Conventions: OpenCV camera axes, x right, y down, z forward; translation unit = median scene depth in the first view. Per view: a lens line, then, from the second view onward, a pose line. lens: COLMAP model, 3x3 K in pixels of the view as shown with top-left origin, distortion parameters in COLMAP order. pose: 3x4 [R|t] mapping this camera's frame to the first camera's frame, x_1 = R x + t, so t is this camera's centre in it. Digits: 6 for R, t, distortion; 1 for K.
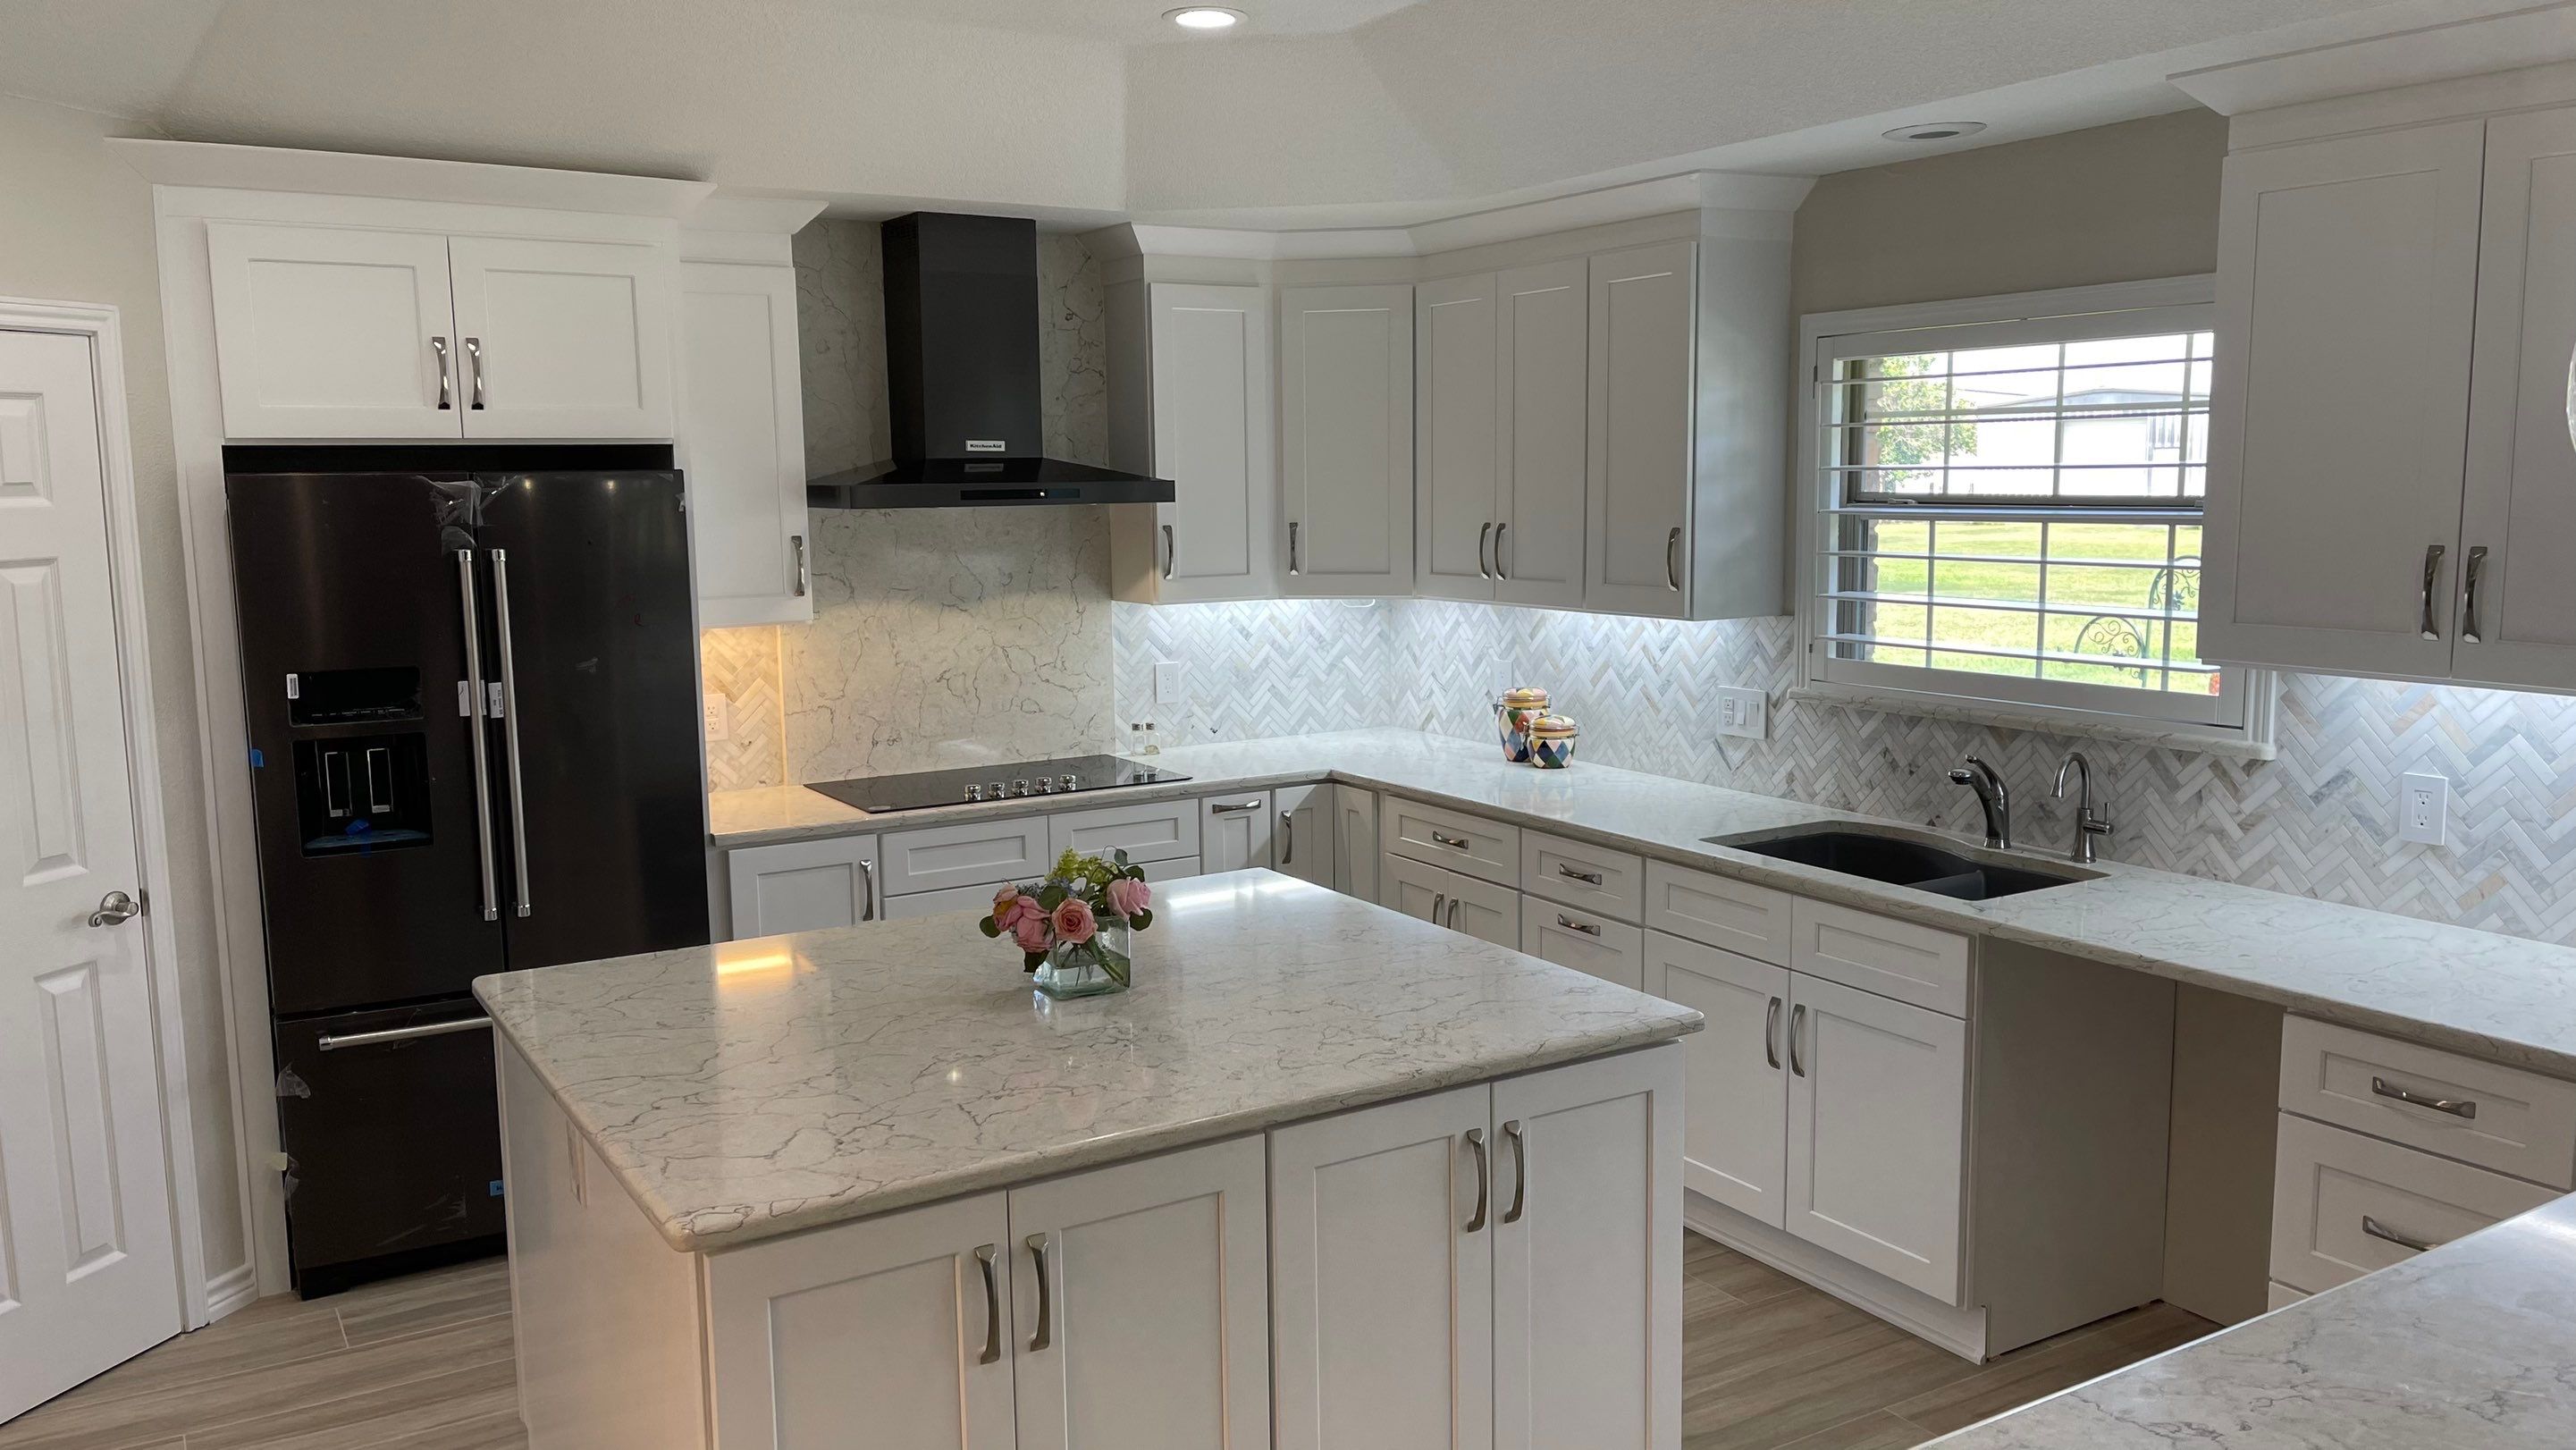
lens RADIAL K [[1952.4, 0, 1295.2], [0, 1952.4, 734.1], [0, 0, 1]] dist [0.078661, -0.098885]
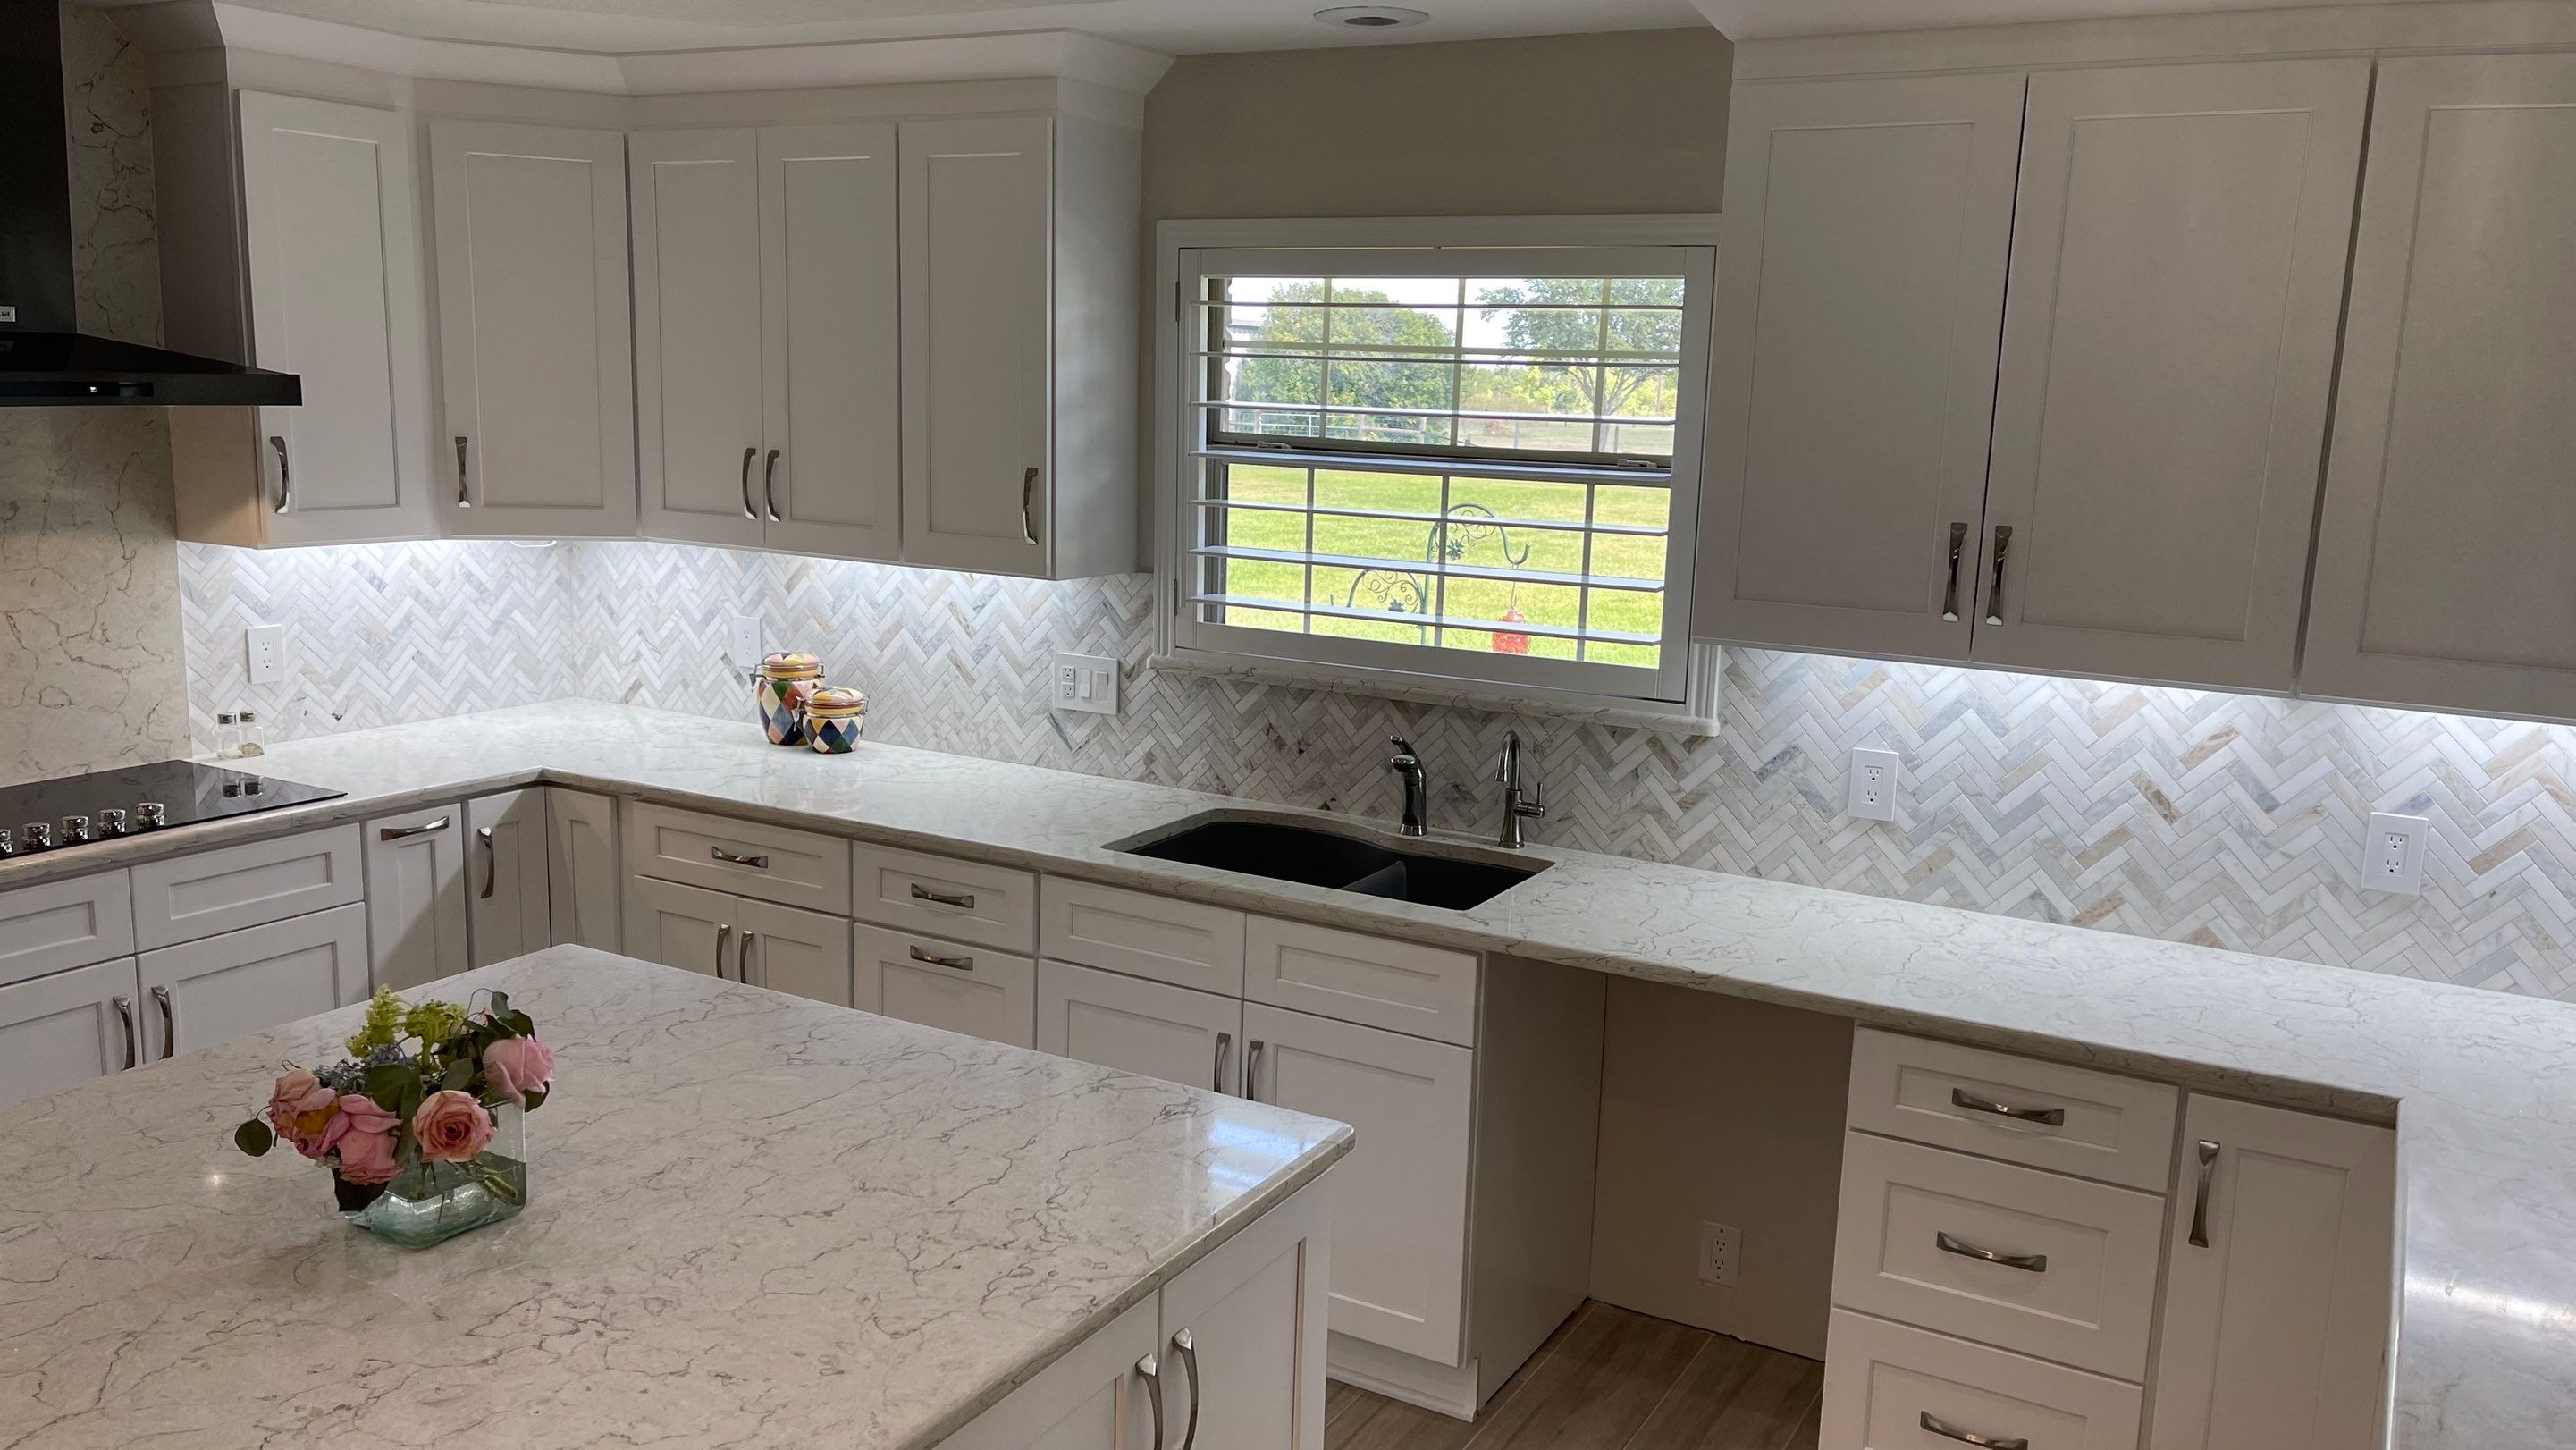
lens RADIAL K [[1959.4, 0, 1319.3], [0, 1959.4, 740.6], [0, 0, 1]] dist [0.033842, -0.004213]
pose [[0.866215, -0.048011, 0.497359, -0.113222], [0.021942, 0.998068, 0.058132, -0.034362], [-0.499189, -0.039442, 0.865595, 0.213567]]
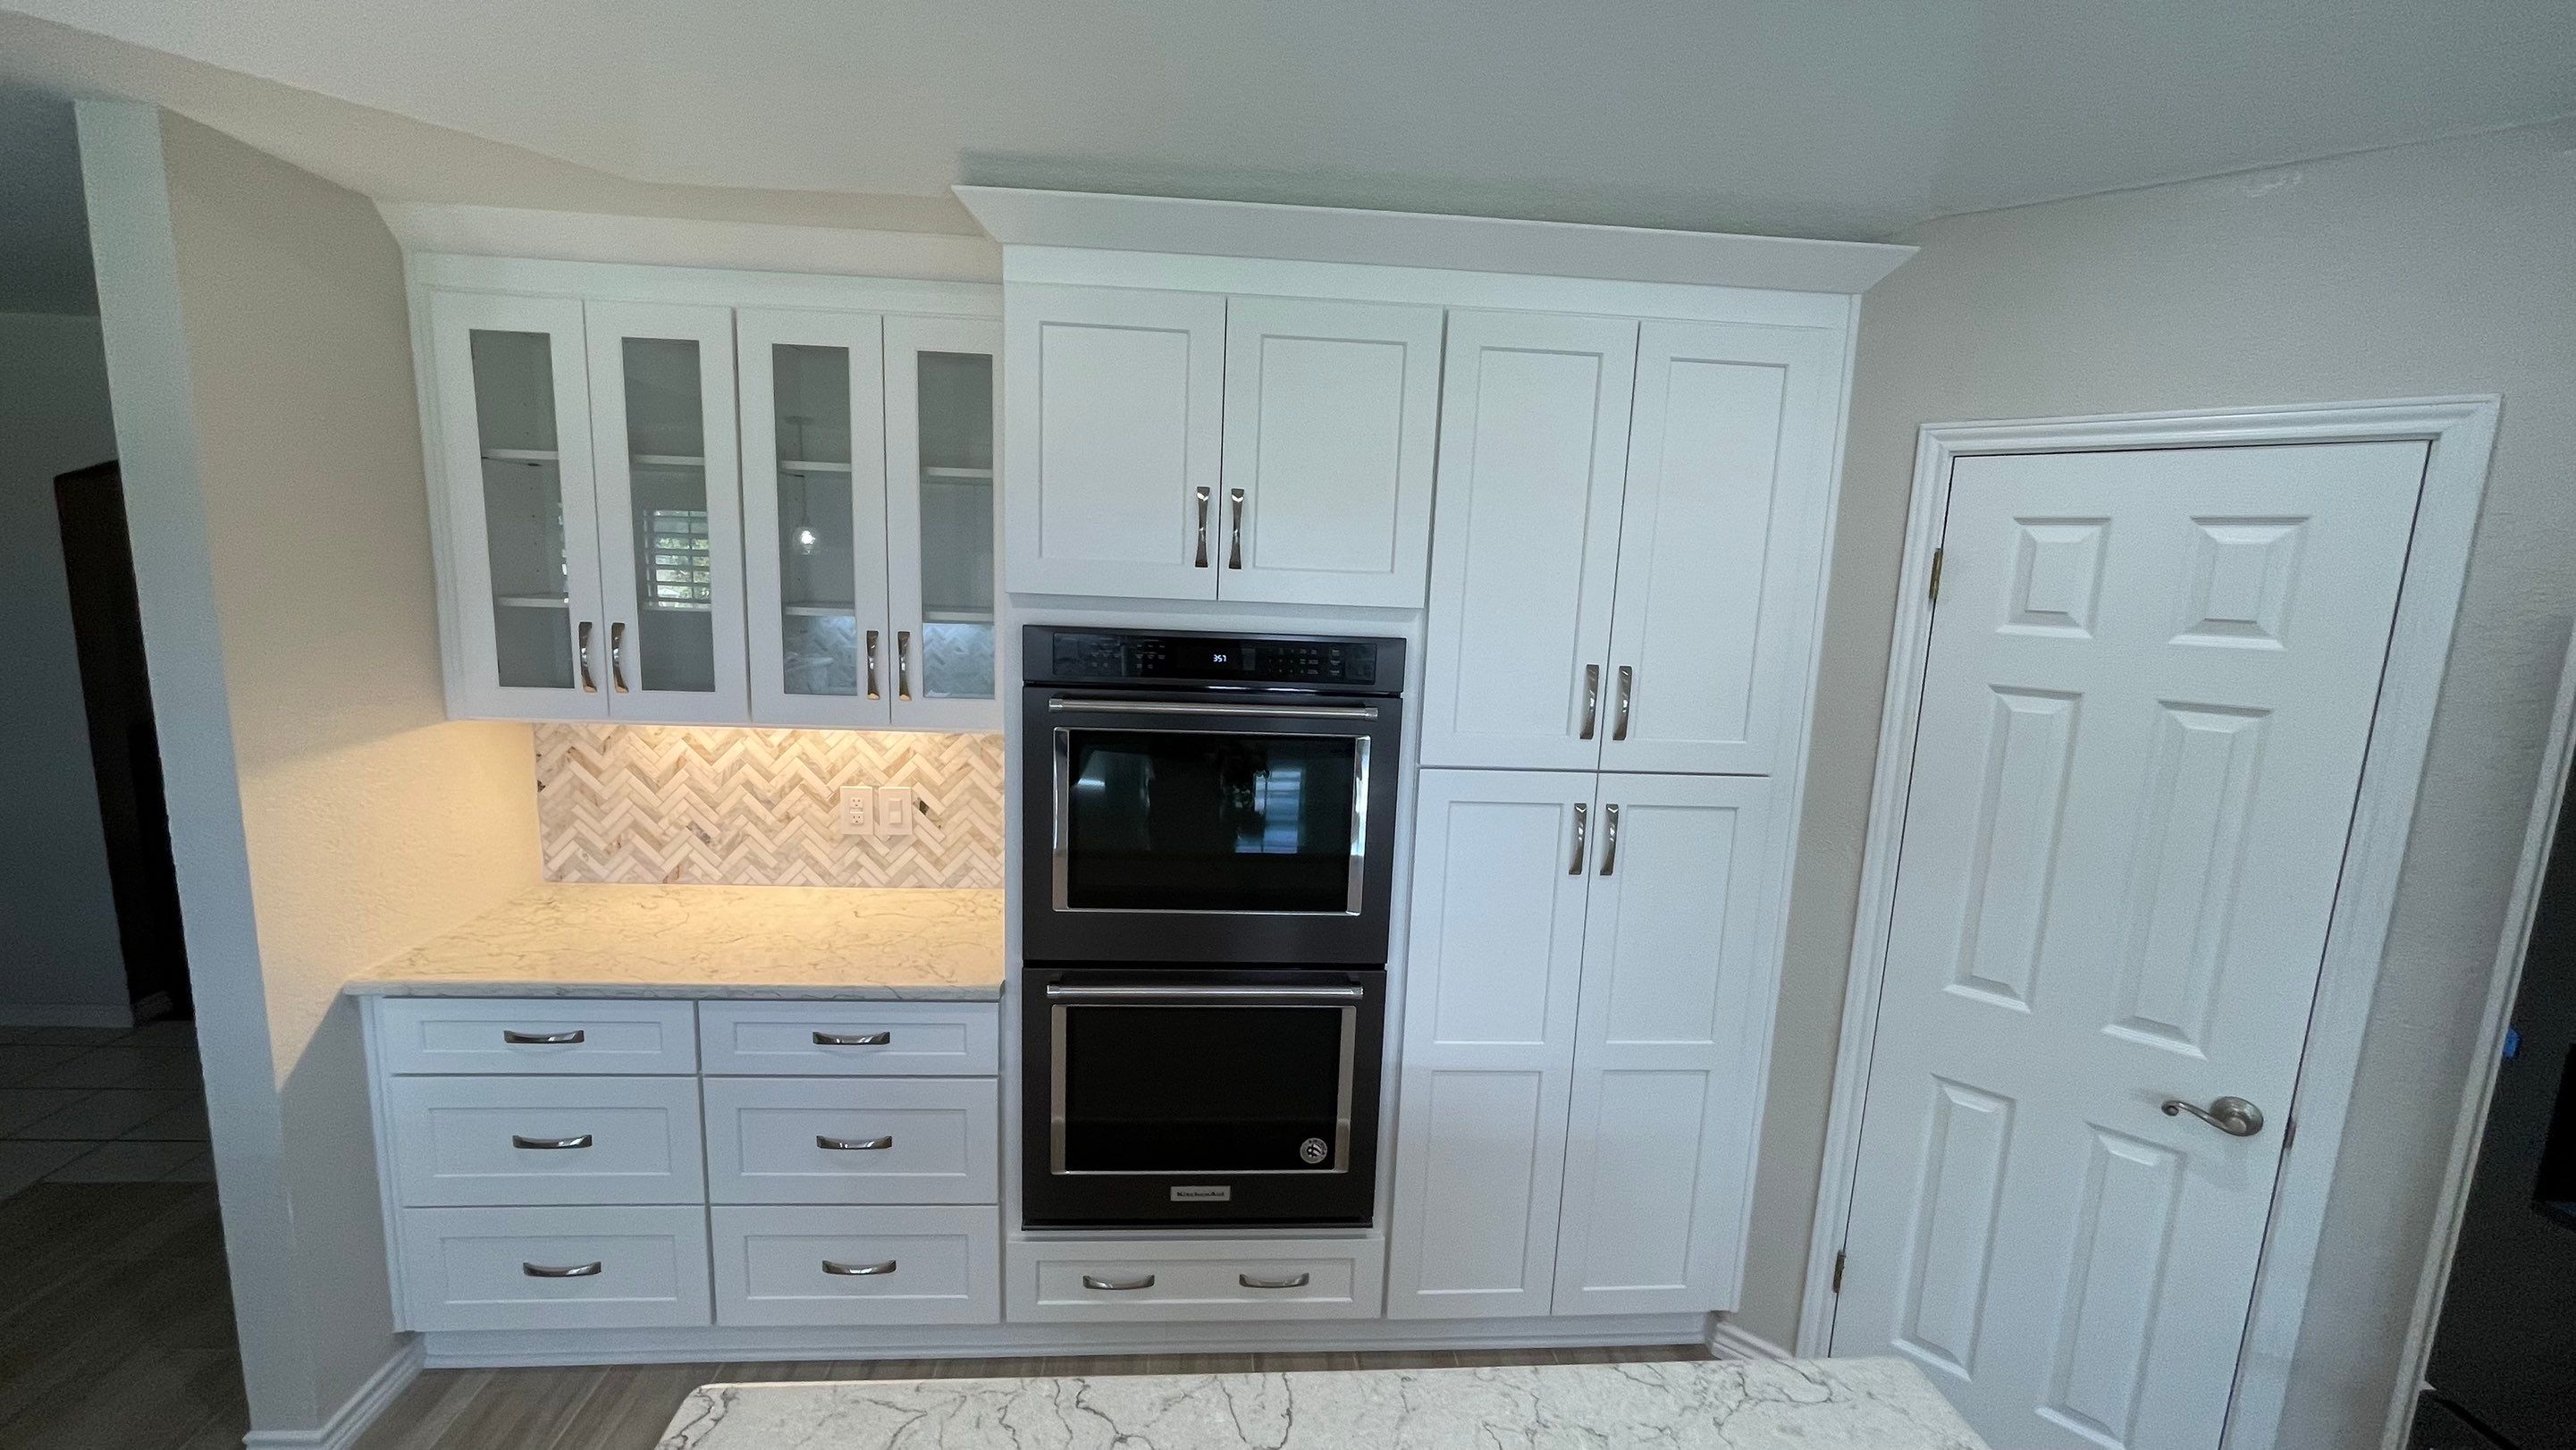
lens RADIAL K [[1046.8, 0, 1288.0], [0, 1046.8, 725.0], [0, 0, 1]] dist [-0.003002, 0.000095]
pose [[-0.463147, 0.132405, -0.876335, -0.023235], [-0.148523, 0.963200, 0.224025, -0.092635], [0.873748, 0.233912, -0.426438, 0.632030]]
